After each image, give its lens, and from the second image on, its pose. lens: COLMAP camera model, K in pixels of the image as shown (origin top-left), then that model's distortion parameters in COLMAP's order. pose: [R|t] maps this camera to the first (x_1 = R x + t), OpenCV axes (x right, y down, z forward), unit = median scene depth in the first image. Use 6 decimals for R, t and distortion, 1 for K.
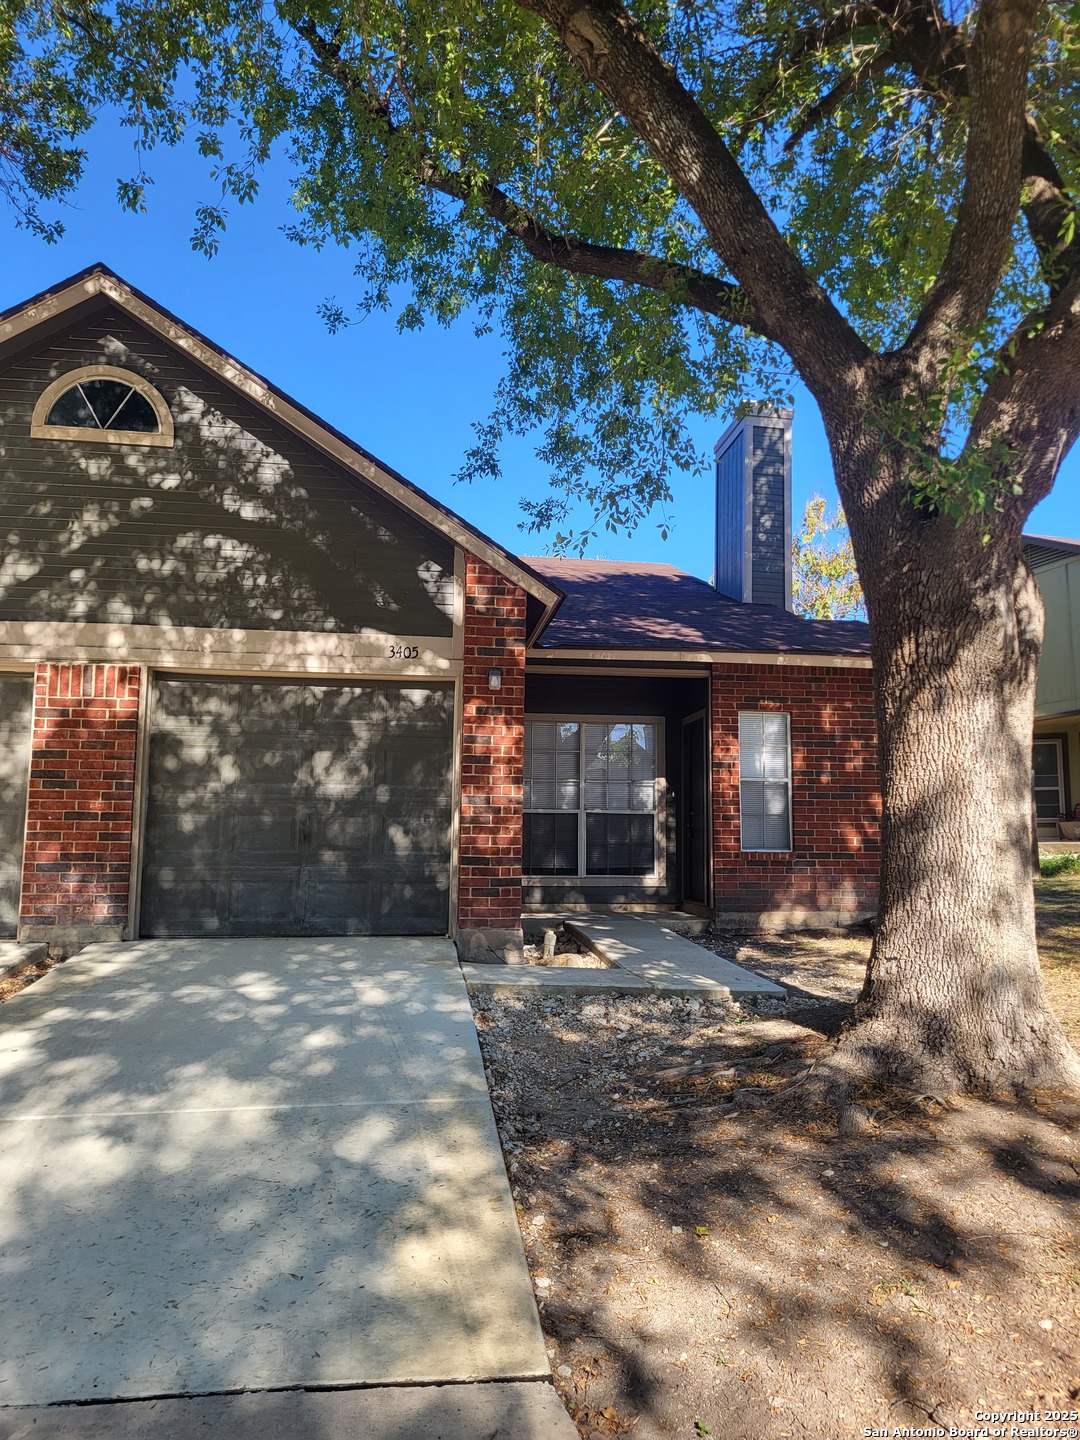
lens RADIAL K [[1053.8, 0, 540.0], [0, 1053.8, 720.0], [0, 0, 1]] dist [0.062824, -0.052530]
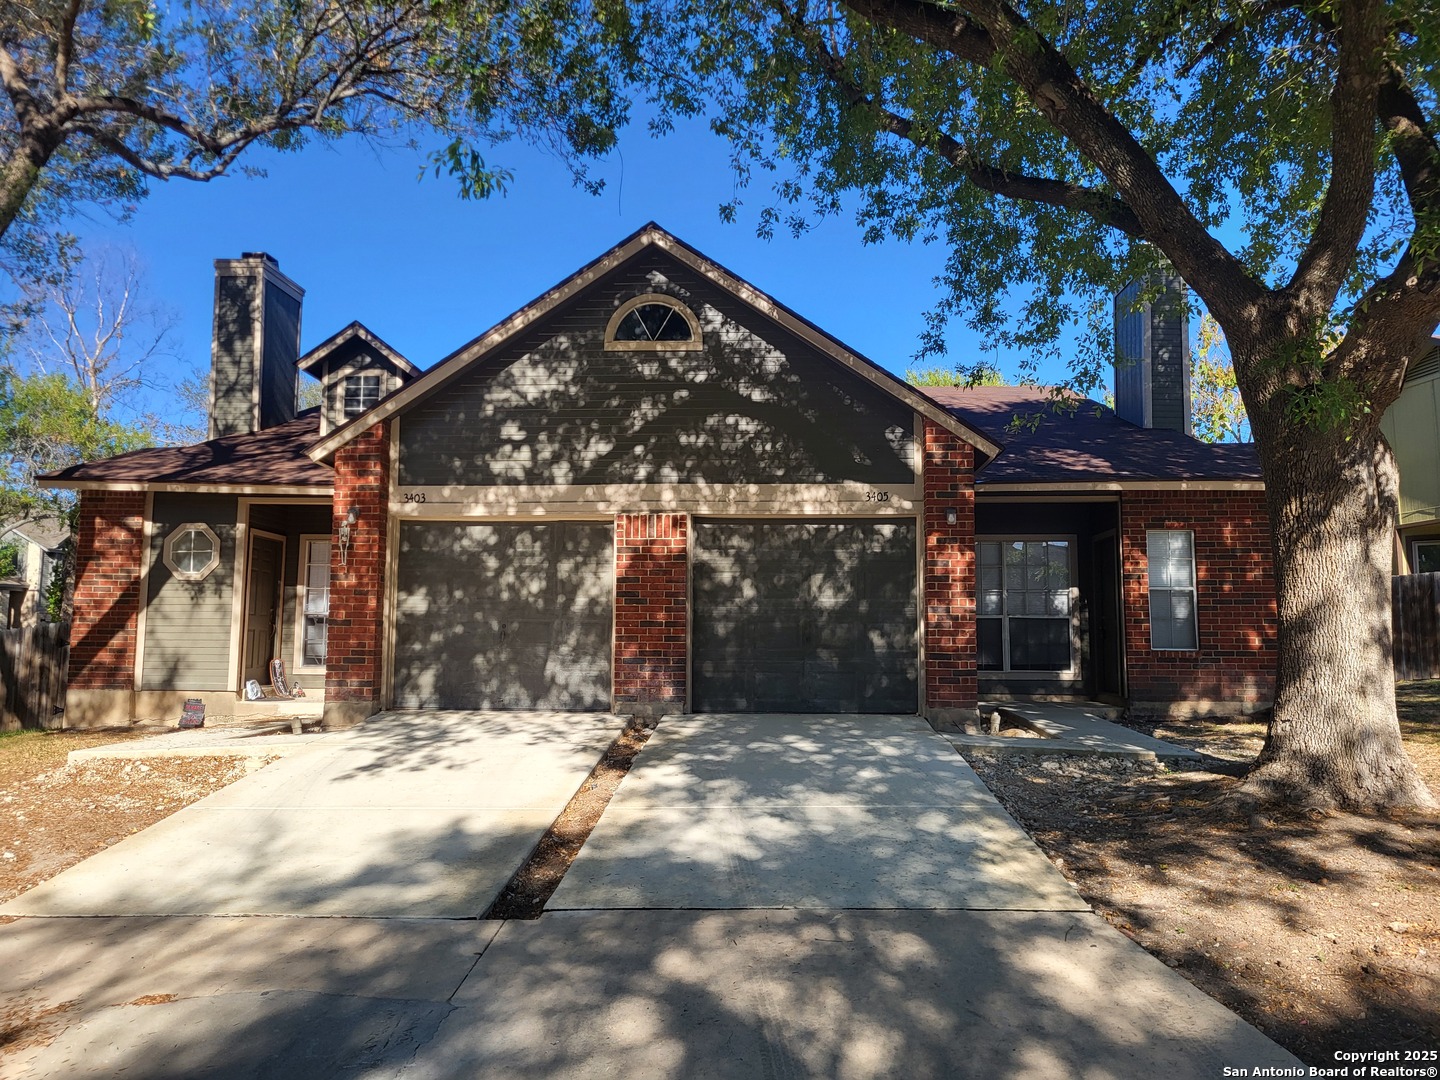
lens RADIAL K [[1053.8, 0, 715.5], [0, 1053.8, 542.0], [0, 0, 1]] dist [0.062824, -0.052530]
pose [[0.983867, -0.022403, -0.177493, -0.098106], [0.025614, 0.999547, 0.015820, -0.035675], [0.177059, -0.020111, 0.983995, -0.327949]]
